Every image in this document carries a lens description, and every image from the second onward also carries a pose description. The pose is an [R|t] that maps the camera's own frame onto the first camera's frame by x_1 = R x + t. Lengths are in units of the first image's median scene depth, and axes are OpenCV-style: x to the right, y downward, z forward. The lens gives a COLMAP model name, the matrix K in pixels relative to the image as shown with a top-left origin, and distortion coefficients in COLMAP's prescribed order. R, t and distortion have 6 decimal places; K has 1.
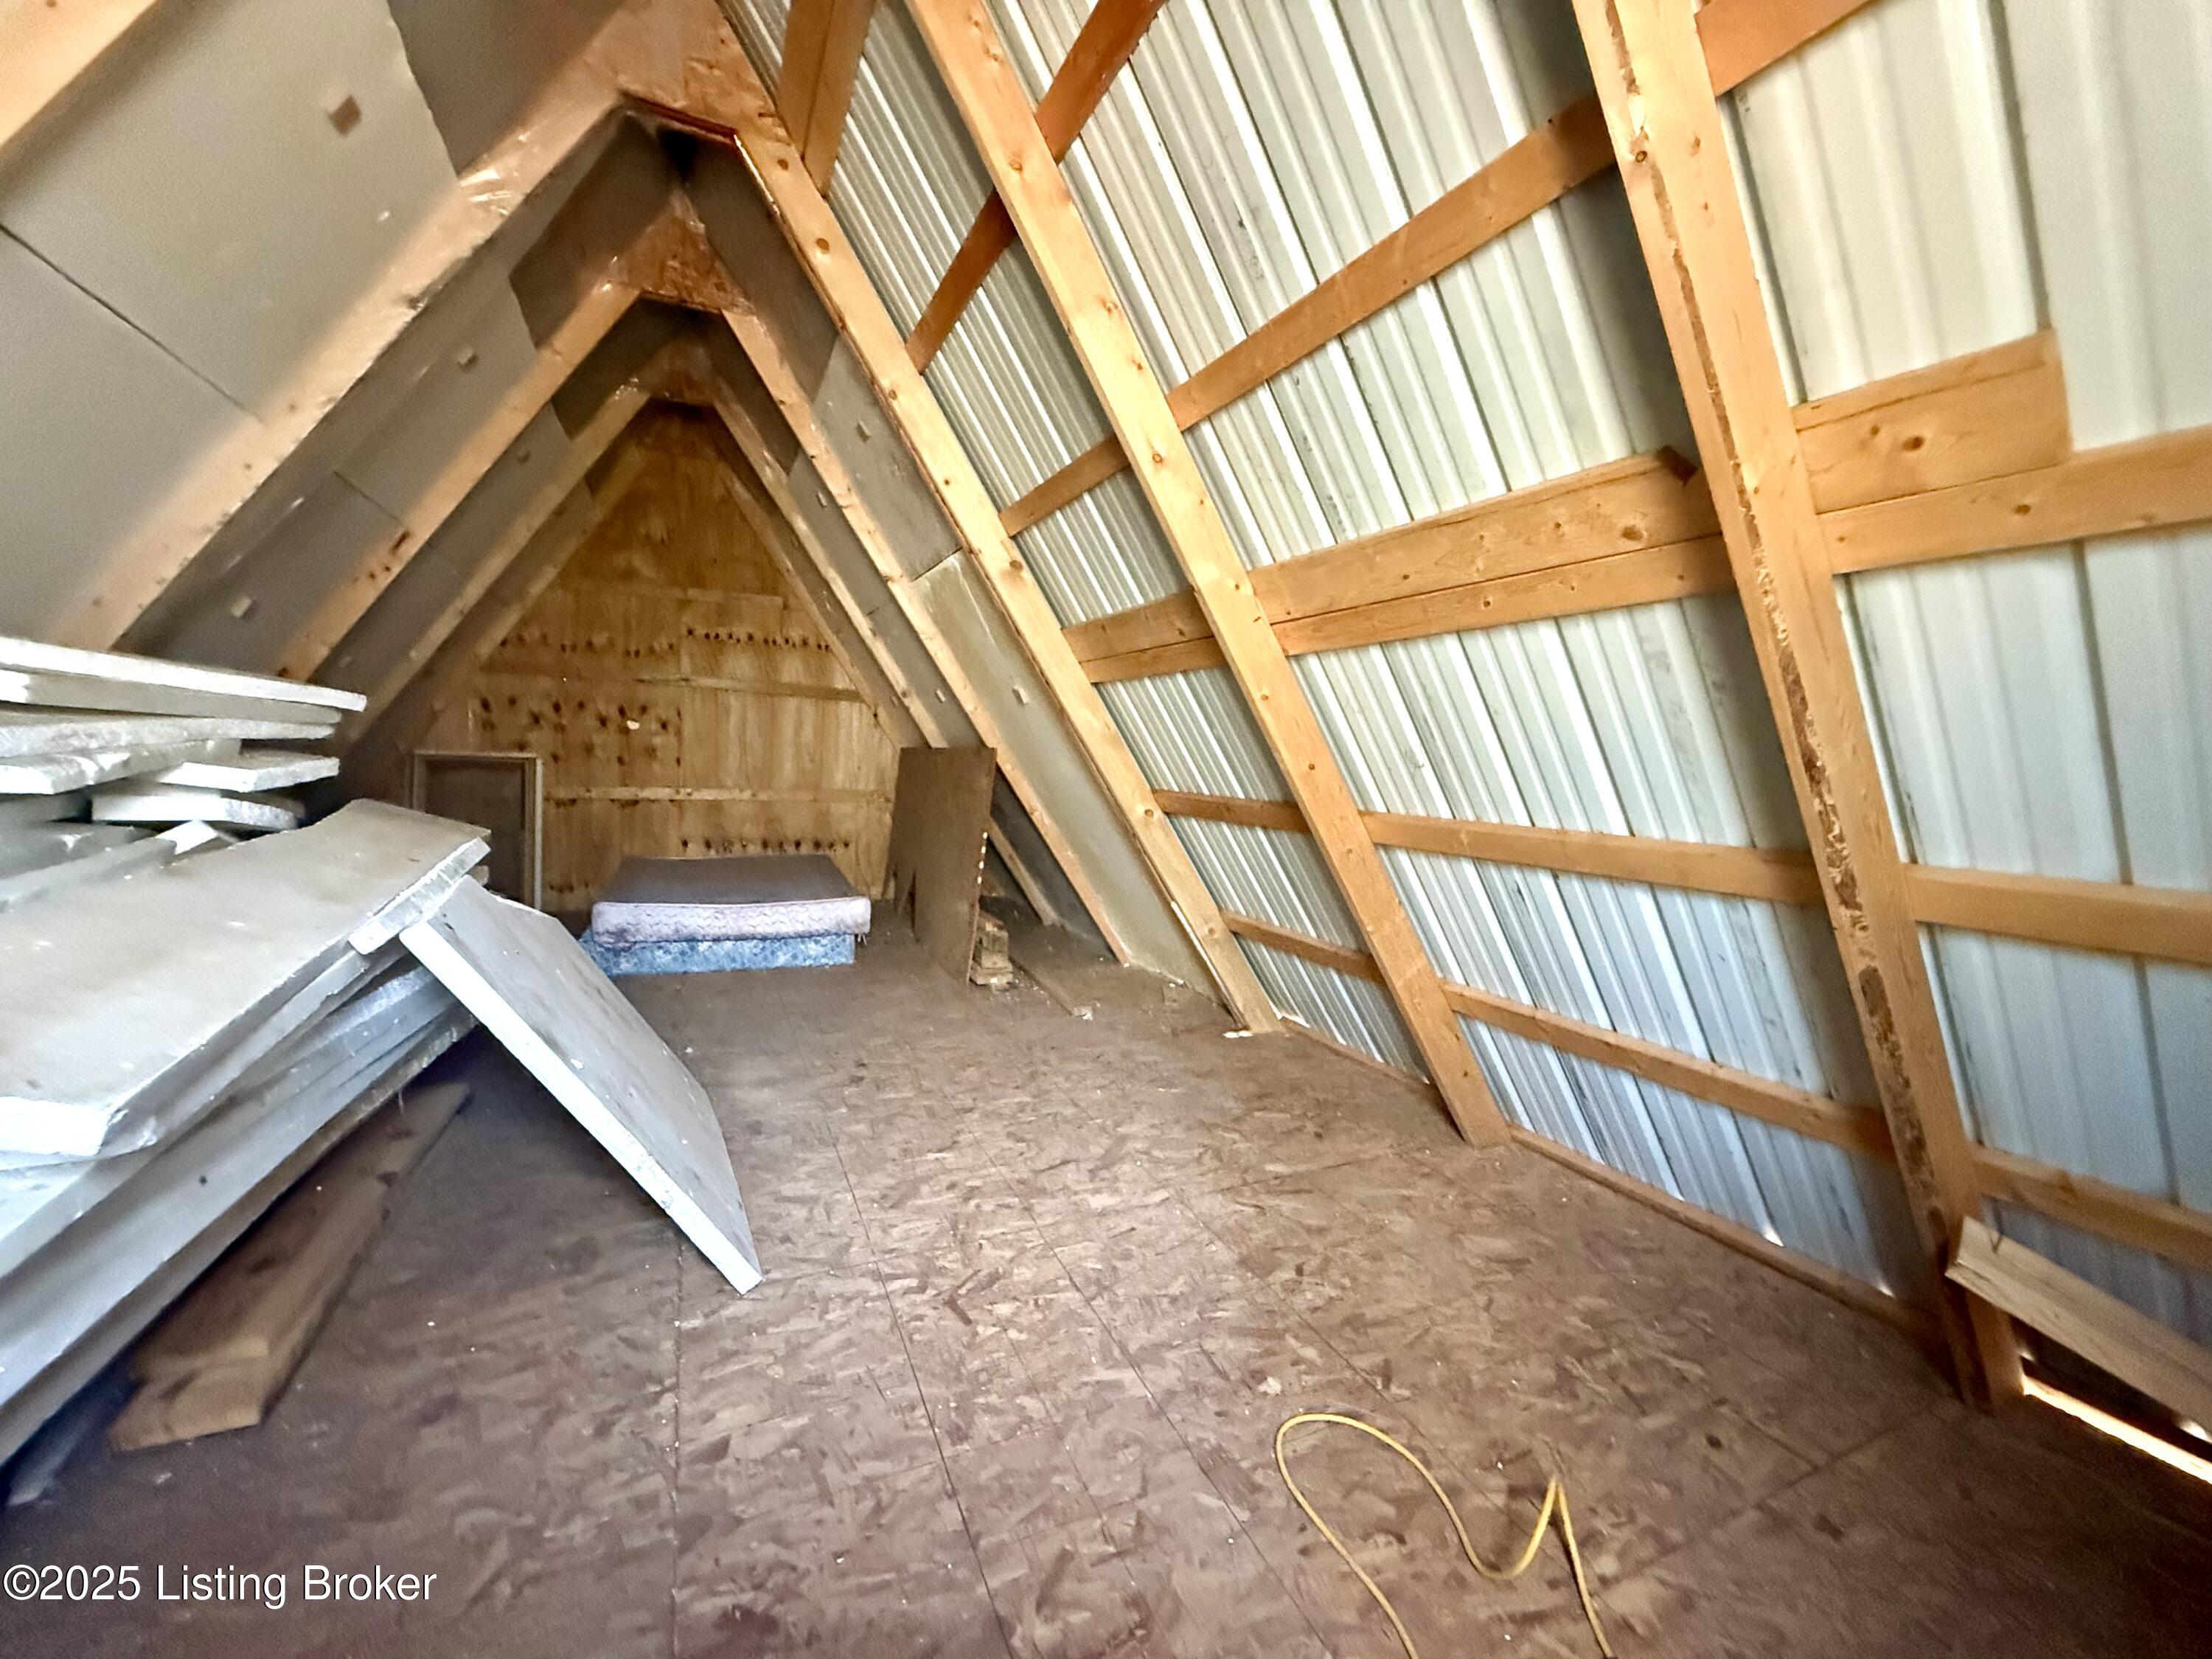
lens RADIAL K [[880.5, 0, 1106.1], [0, 880.5, 831.2], [0, 0, 1]] dist [-0.000129, 0.000249]
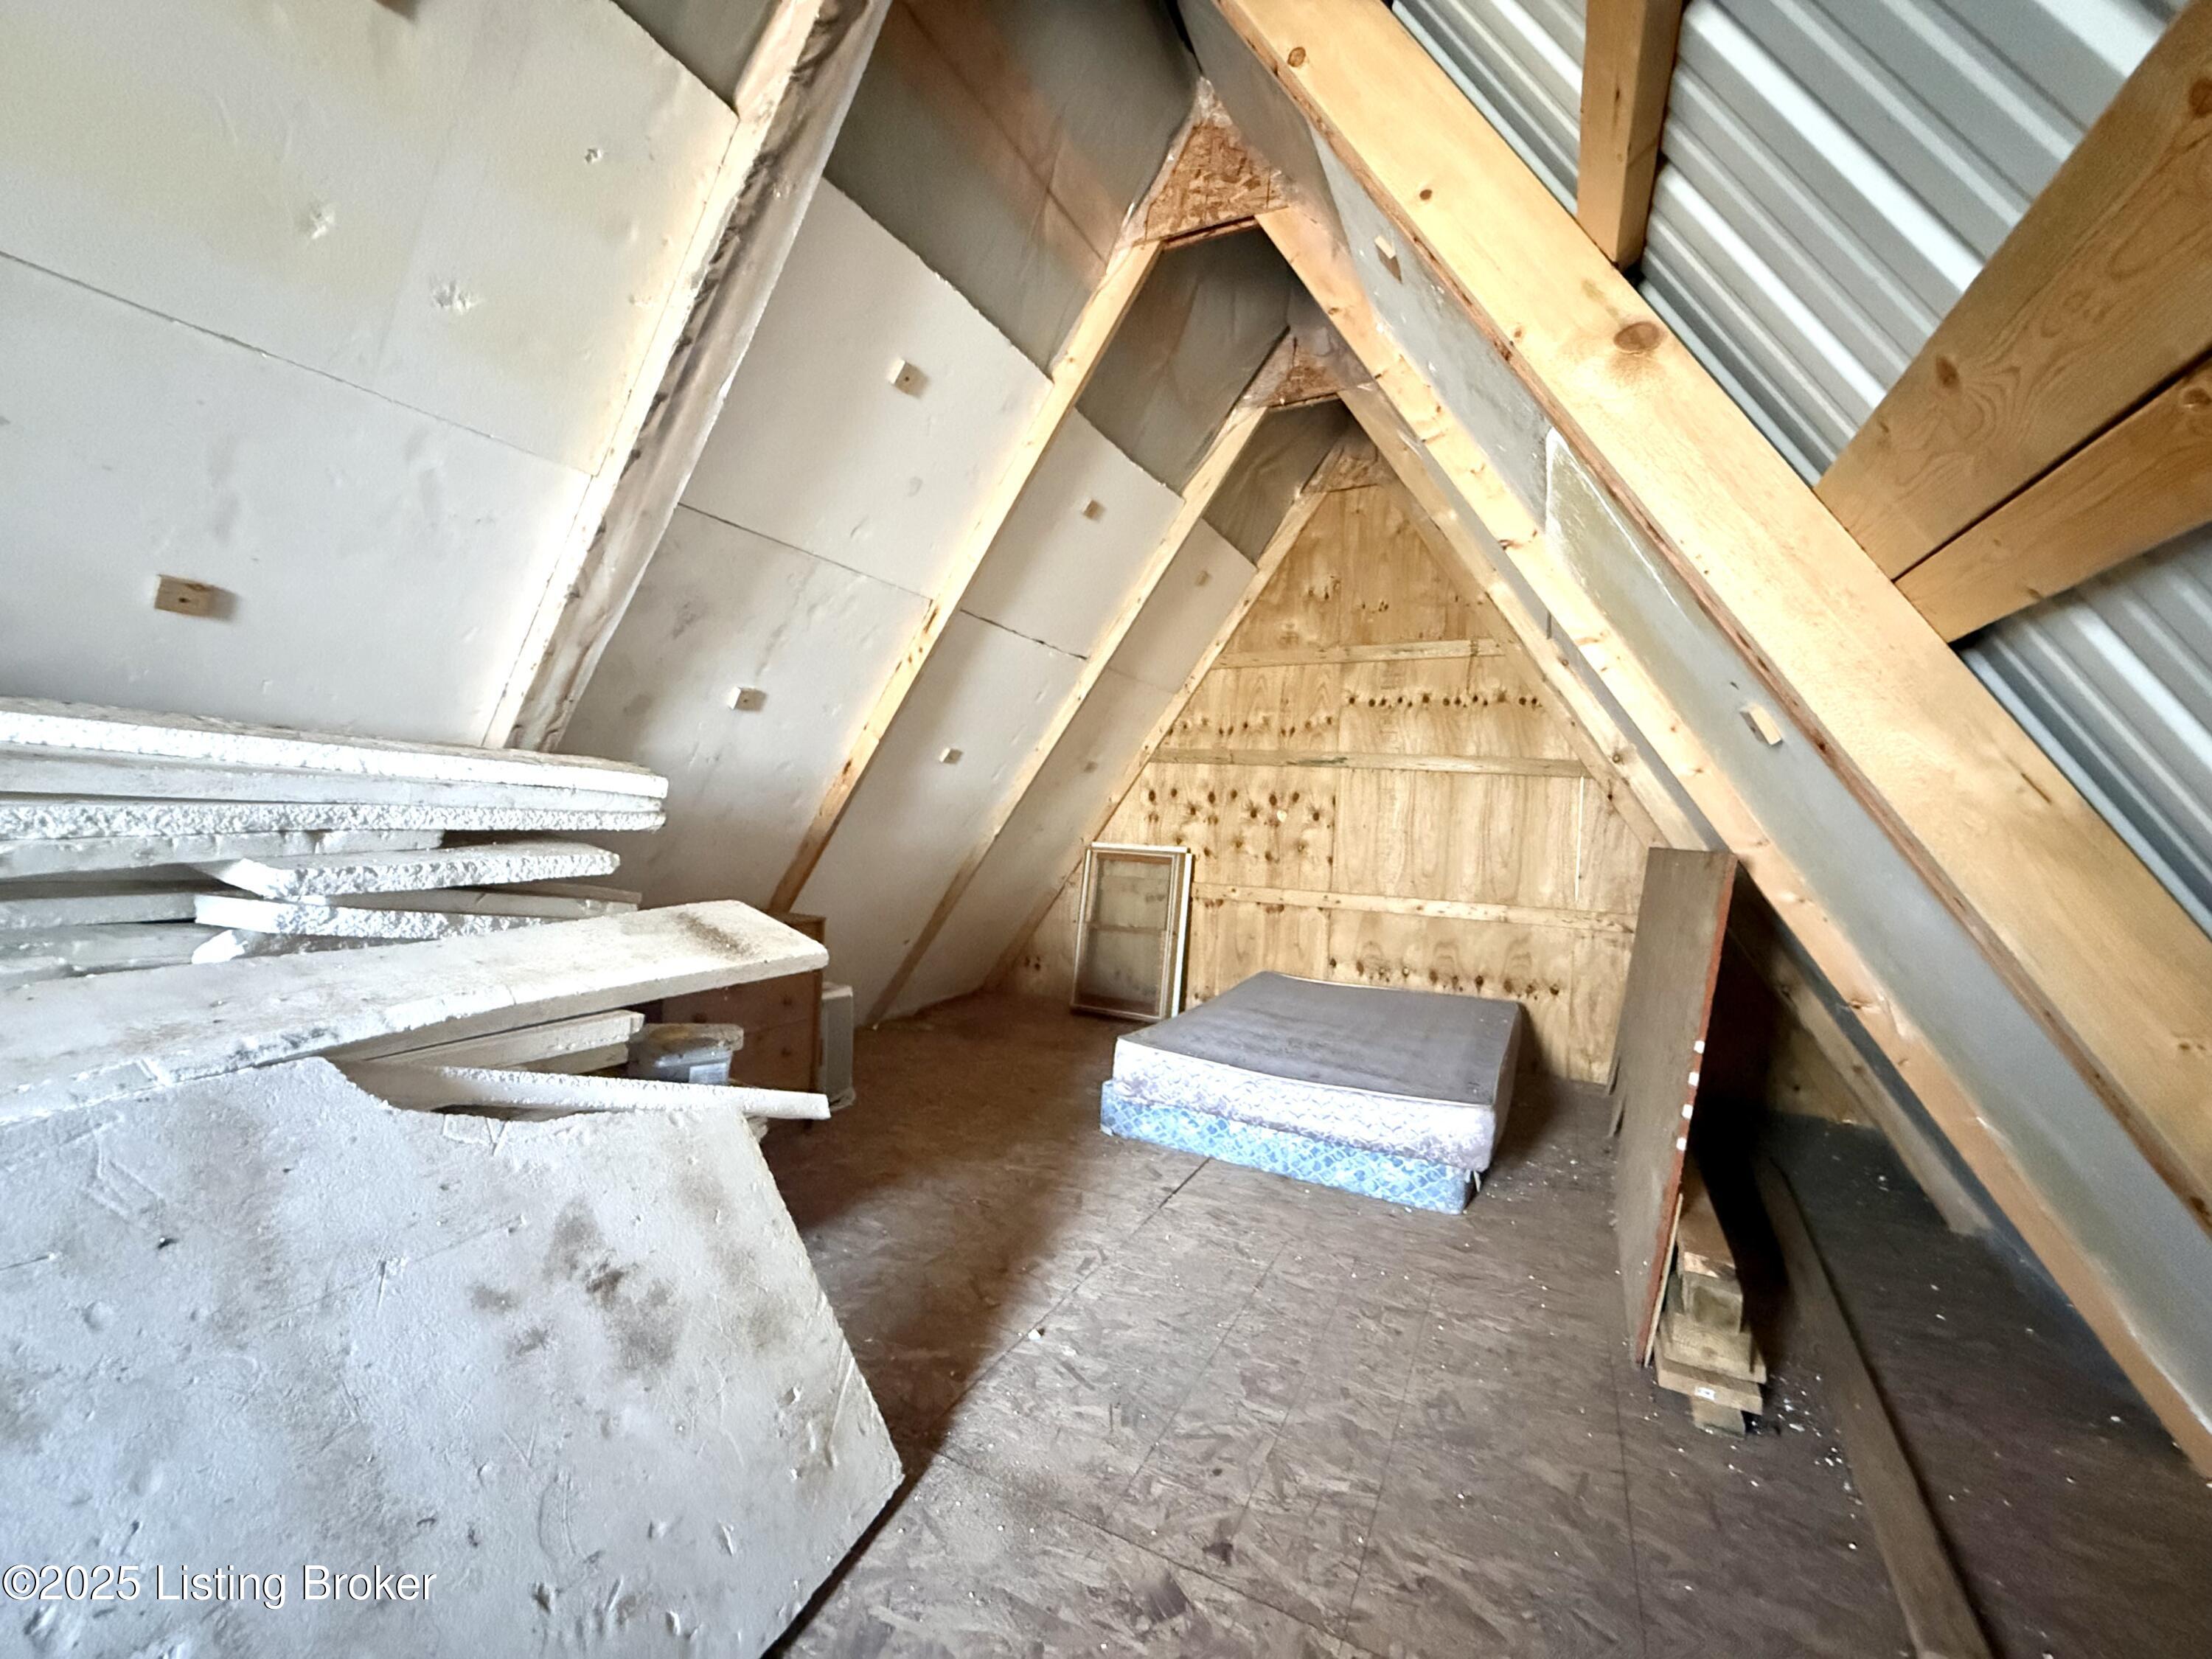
lens RADIAL K [[880.5, 0, 1101.4], [0, 880.5, 827.4], [0, 0, 1]] dist [-0.000129, 0.000249]
pose [[0.612374, -0.001837, -0.790566, 0.023757], [-0.086046, 0.993902, -0.068961, -0.036599], [0.785872, 0.110255, 0.608481, 0.353605]]
